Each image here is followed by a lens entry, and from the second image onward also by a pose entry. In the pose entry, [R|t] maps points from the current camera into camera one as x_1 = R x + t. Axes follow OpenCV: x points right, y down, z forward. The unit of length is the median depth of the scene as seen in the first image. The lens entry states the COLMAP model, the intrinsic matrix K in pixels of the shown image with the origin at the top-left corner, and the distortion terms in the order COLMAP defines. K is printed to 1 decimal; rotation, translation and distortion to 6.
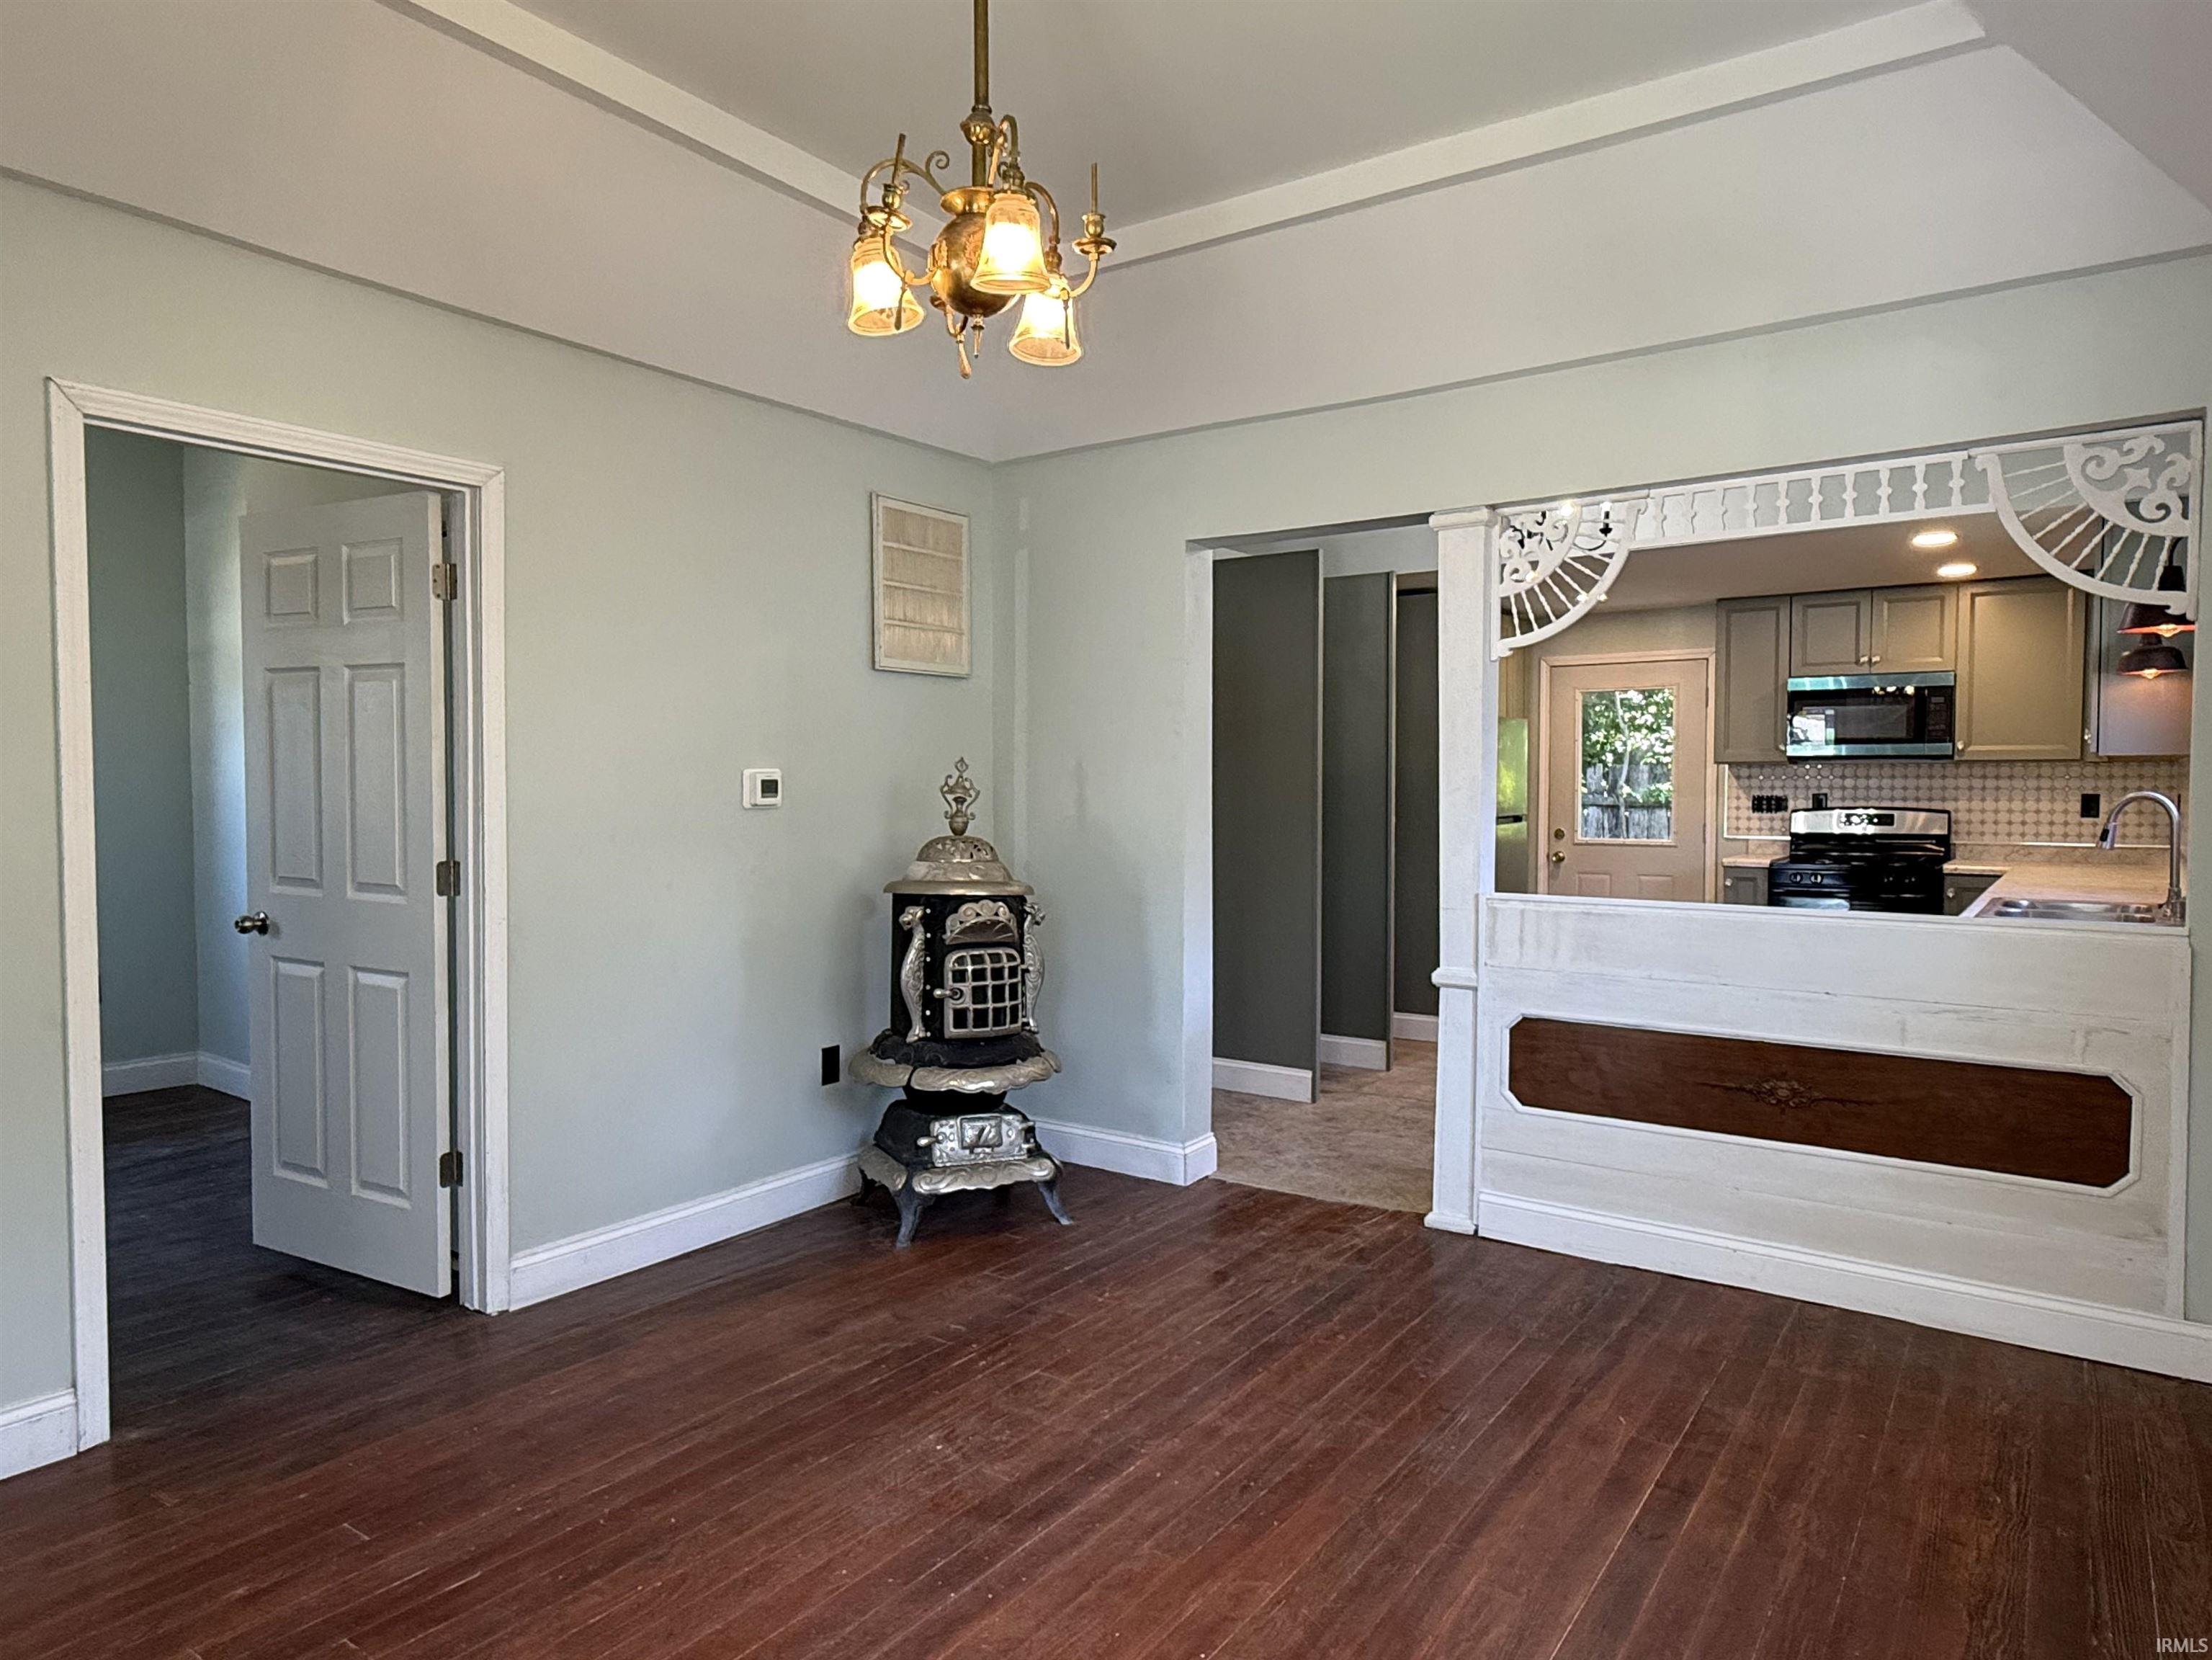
lens RADIAL K [[1374.1, 0, 1103.3], [0, 1374.1, 836.0], [0, 0, 1]] dist [0.000645, -0.000043]
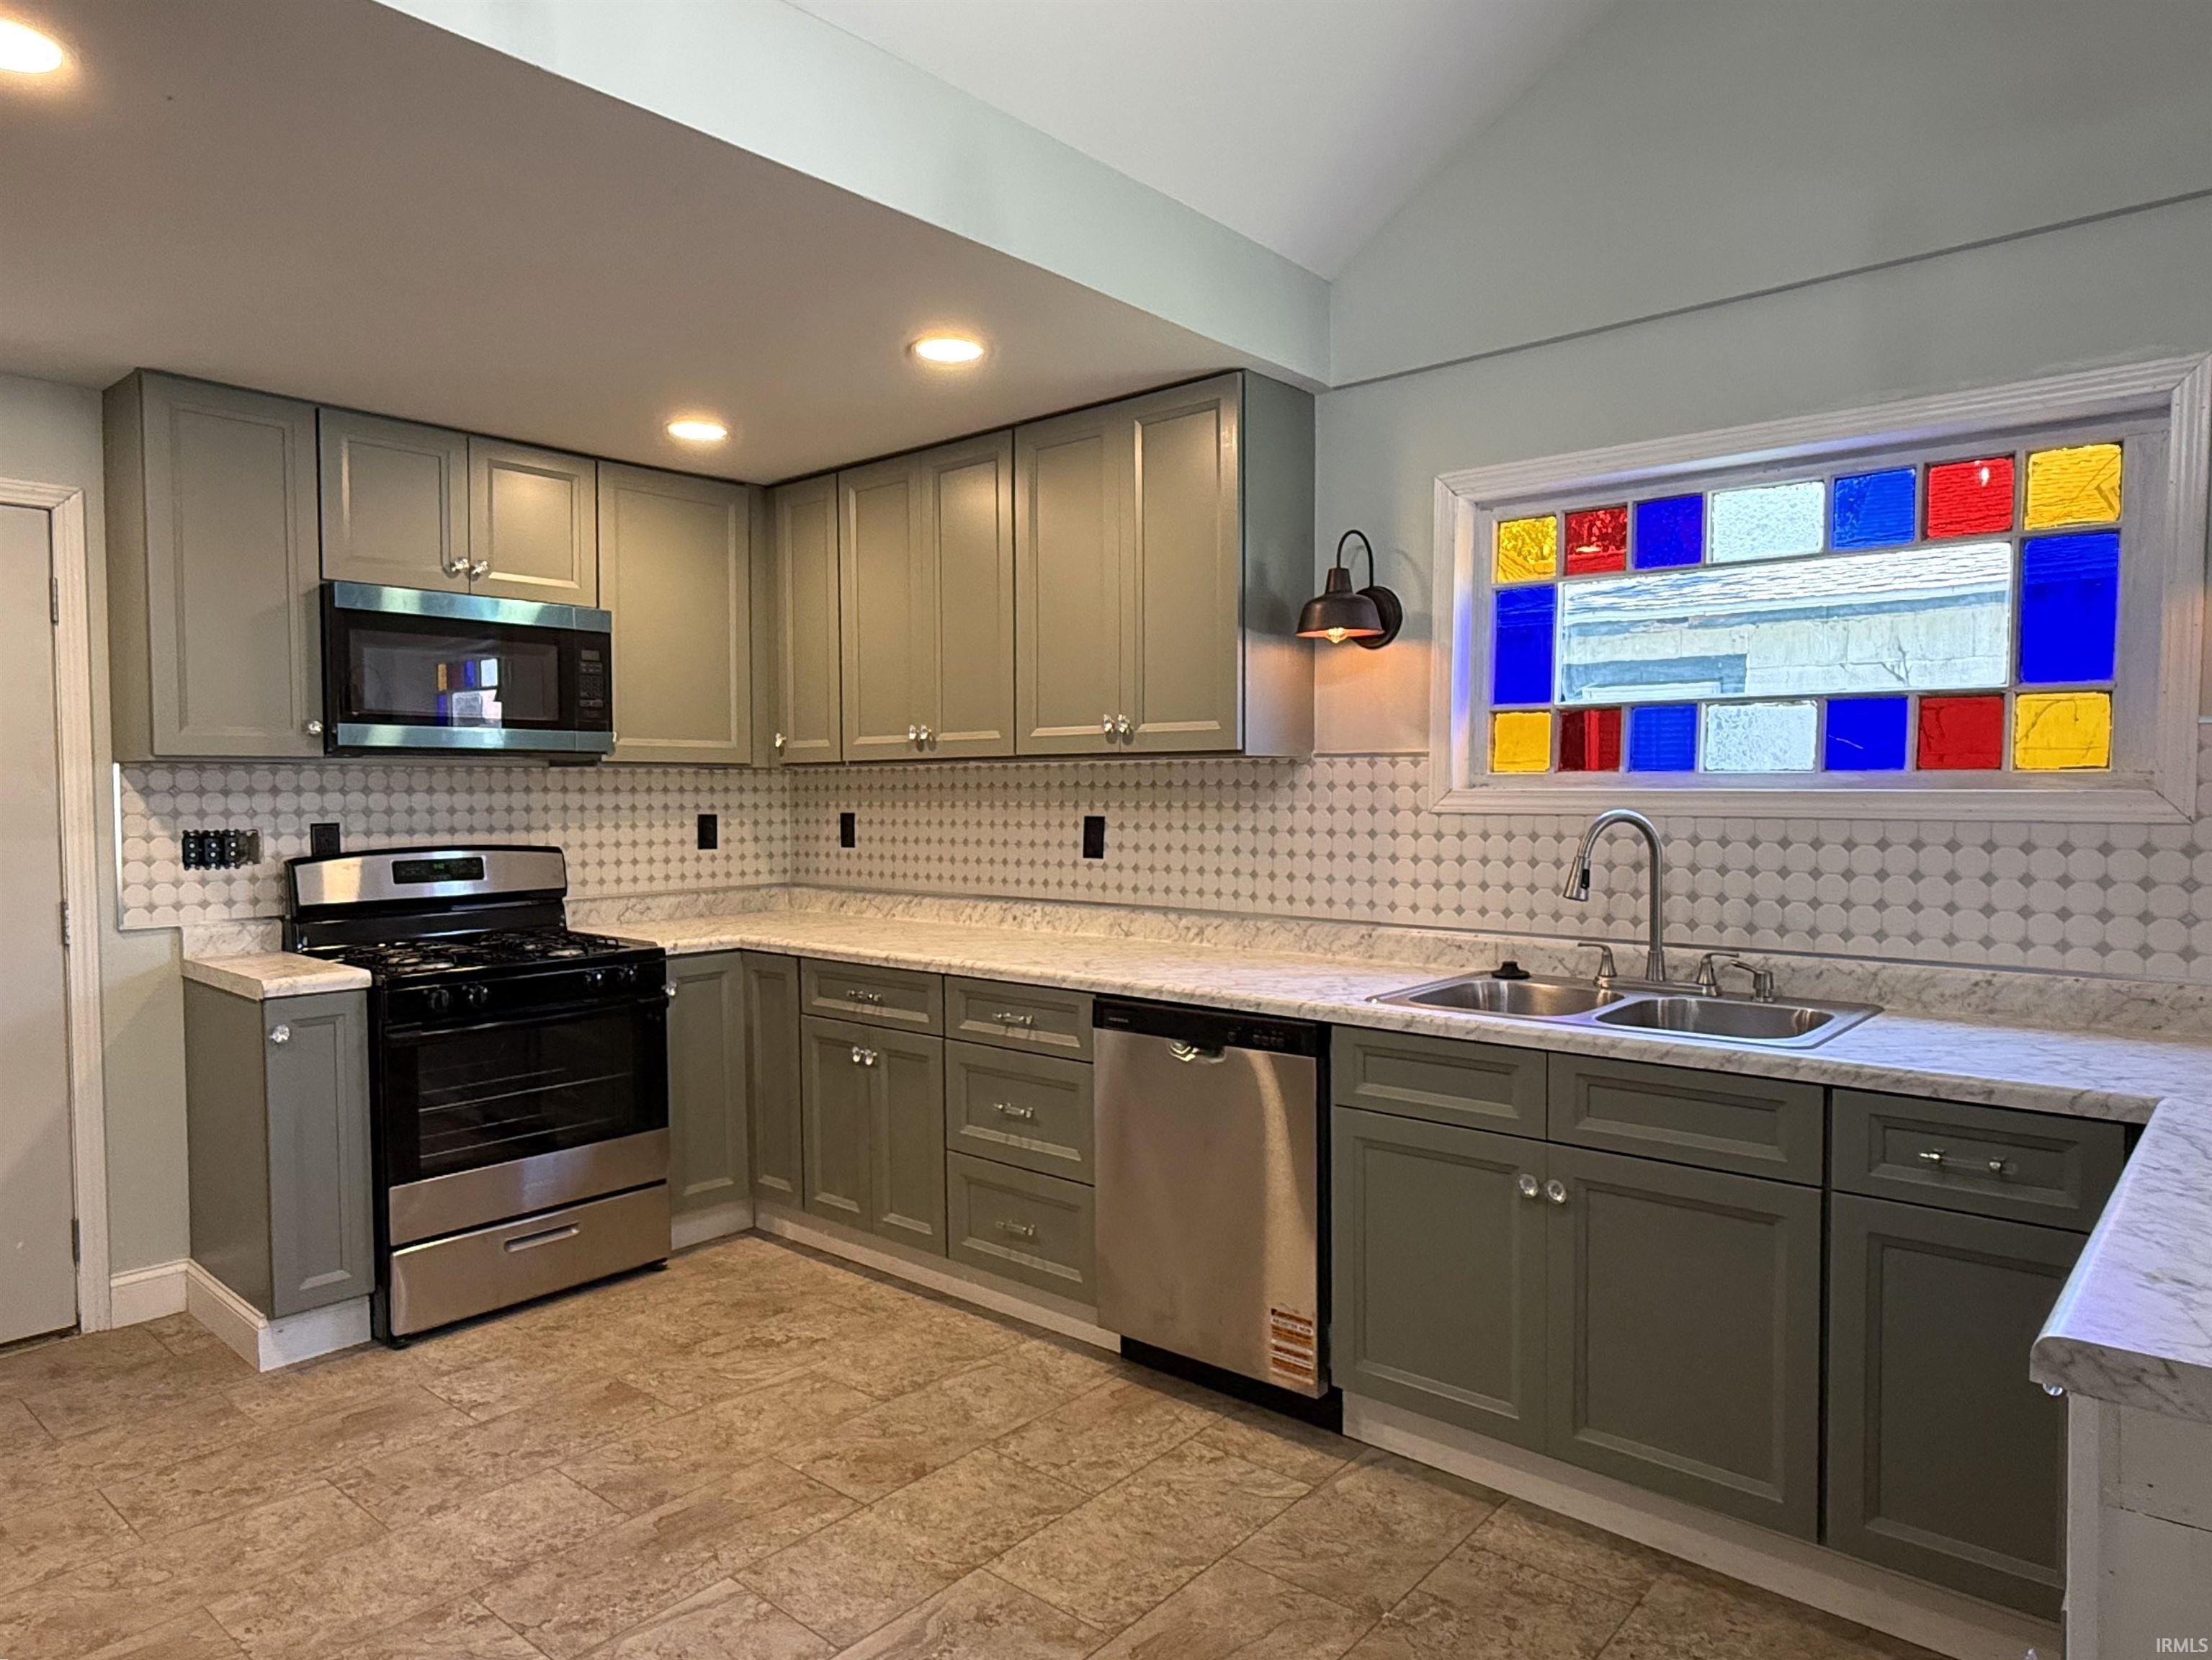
lens RADIAL K [[1374.1, 0, 1103.3], [0, 1374.1, 836.0], [0, 0, 1]] dist [0.000645, -0.000043]
pose [[0.085083, -0.033173, 0.995821, 0.087958], [0.044681, 0.998567, 0.029447, -0.052845], [-0.995371, 0.041989, 0.086444, 1.257255]]
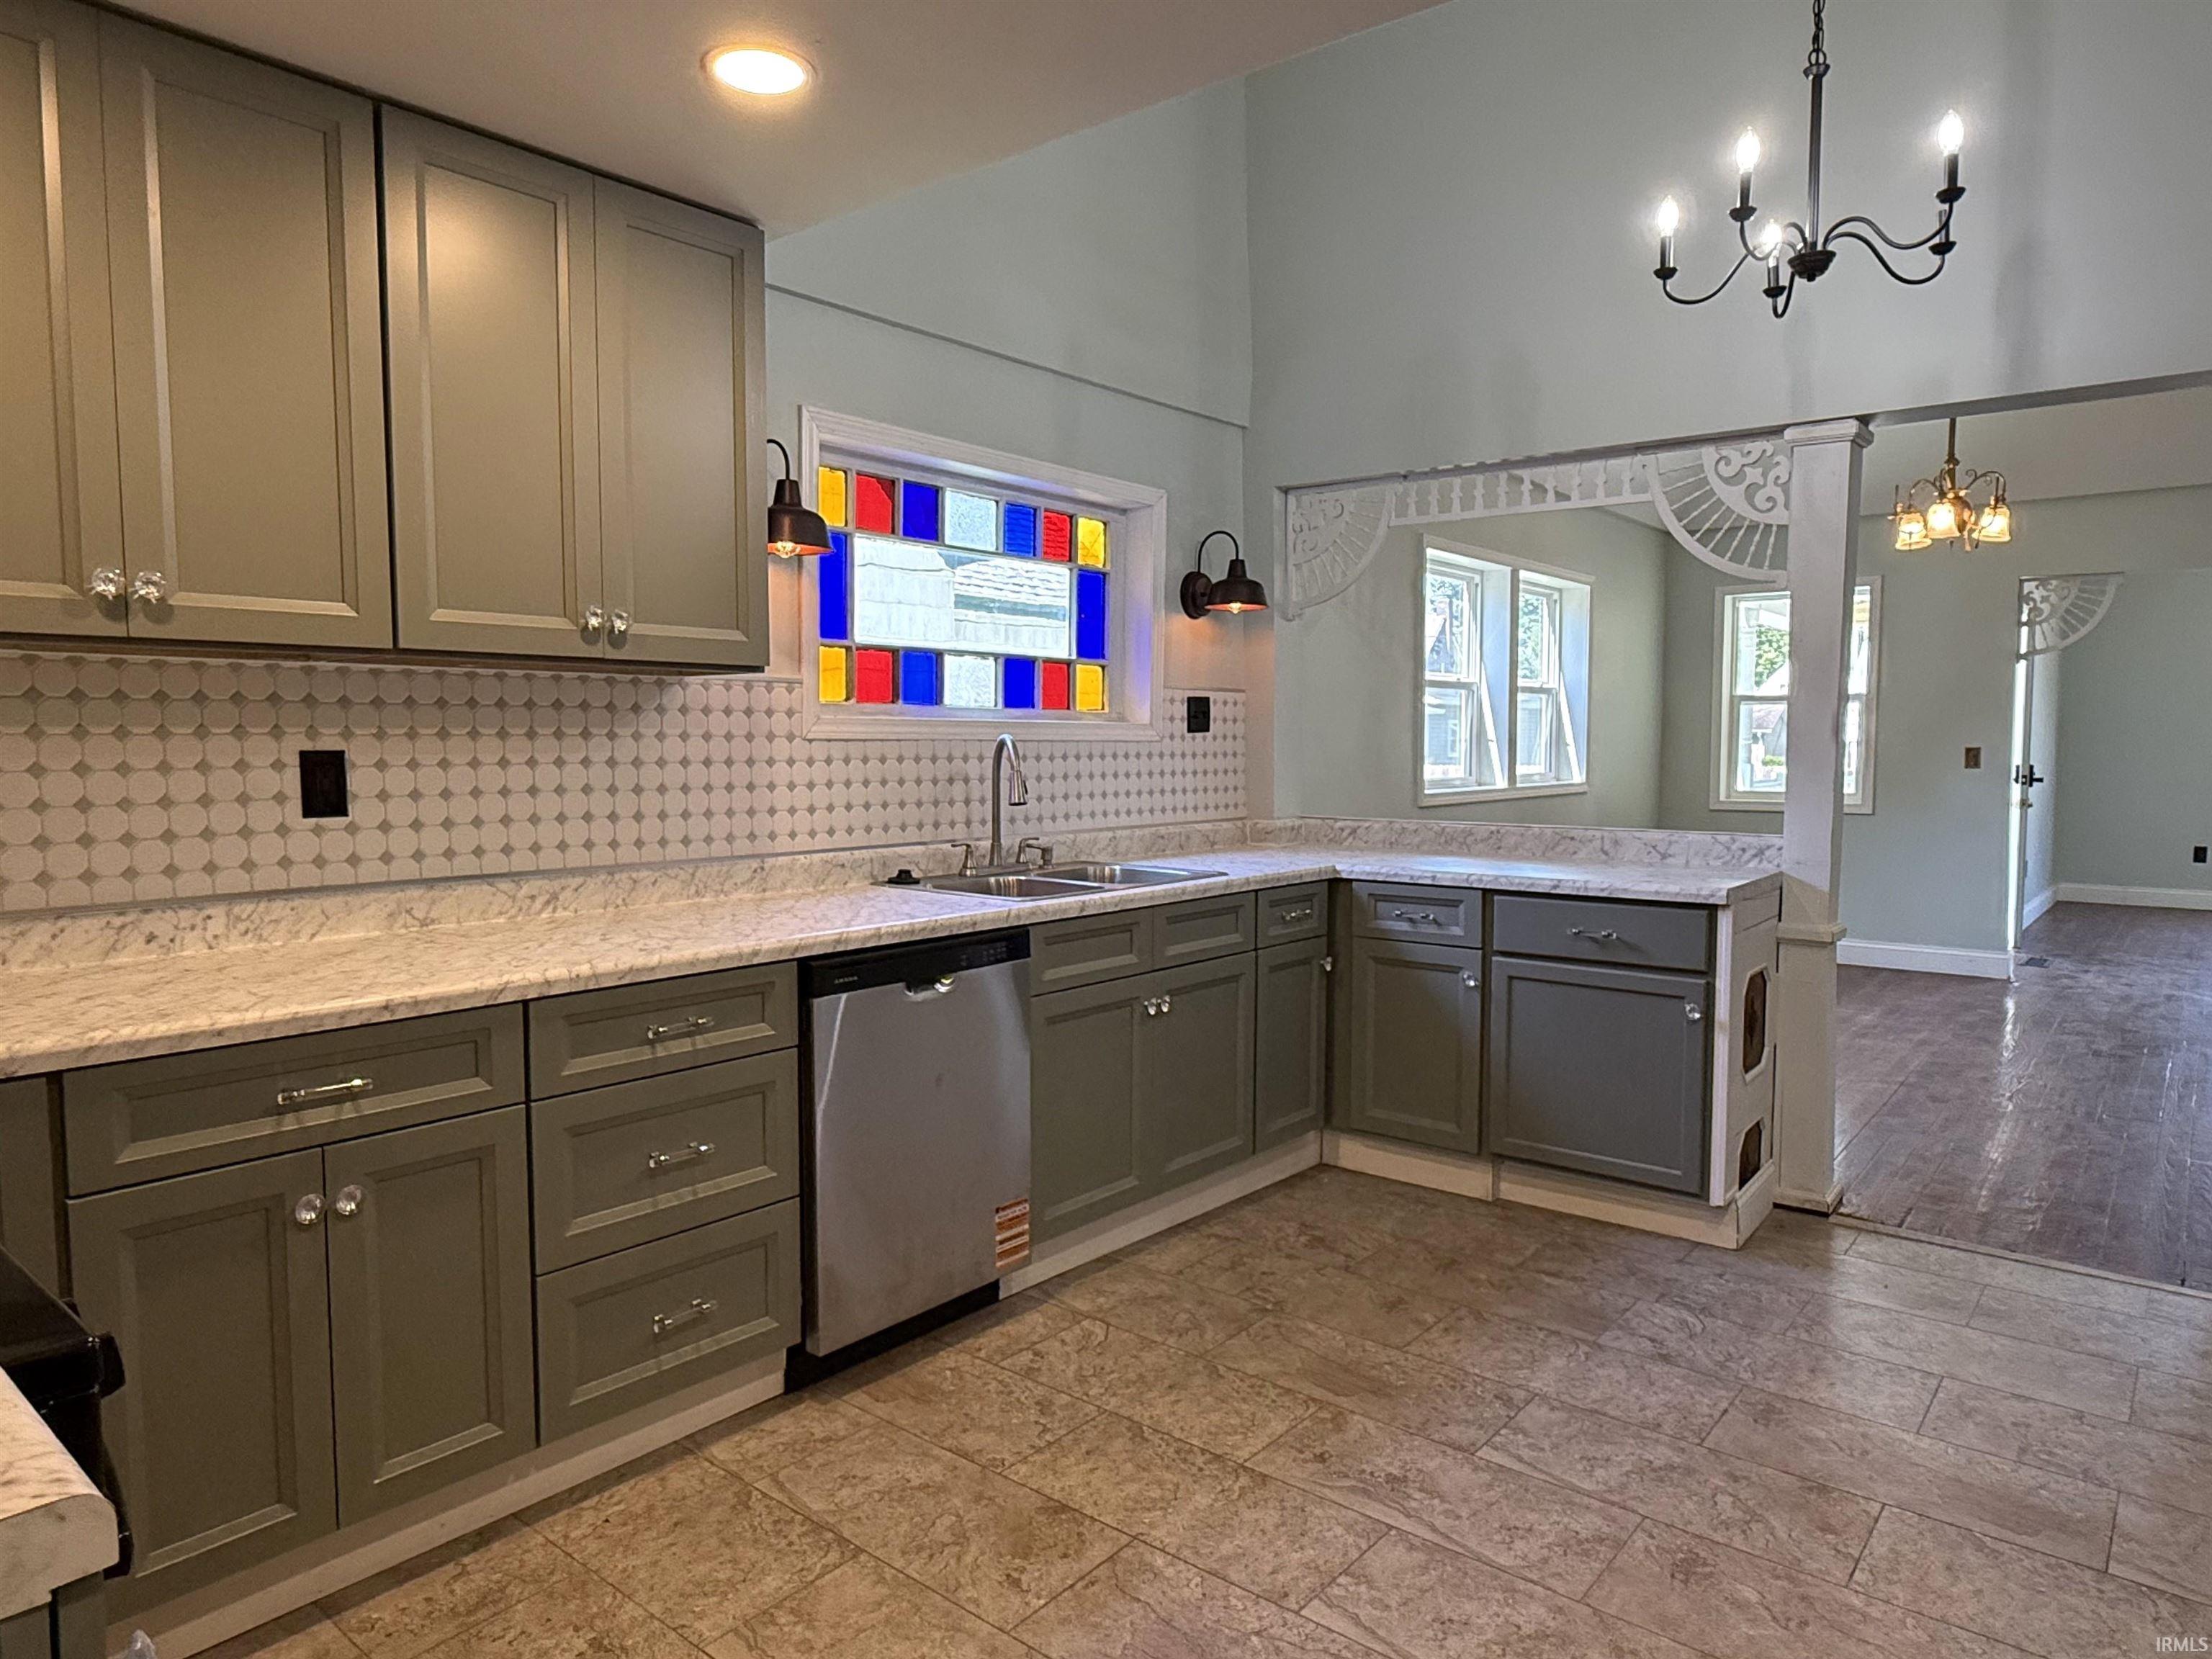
lens RADIAL K [[1373.9, 0, 1103.3], [0, 1373.9, 835.5], [0, 0, 1]] dist [0.000645, -0.000043]
pose [[-0.997517, -0.003433, 0.070337, 0.674125], [0.004433, 0.993768, 0.111377, -0.067543], [-0.070281, 0.111412, -0.991286, 1.941896]]
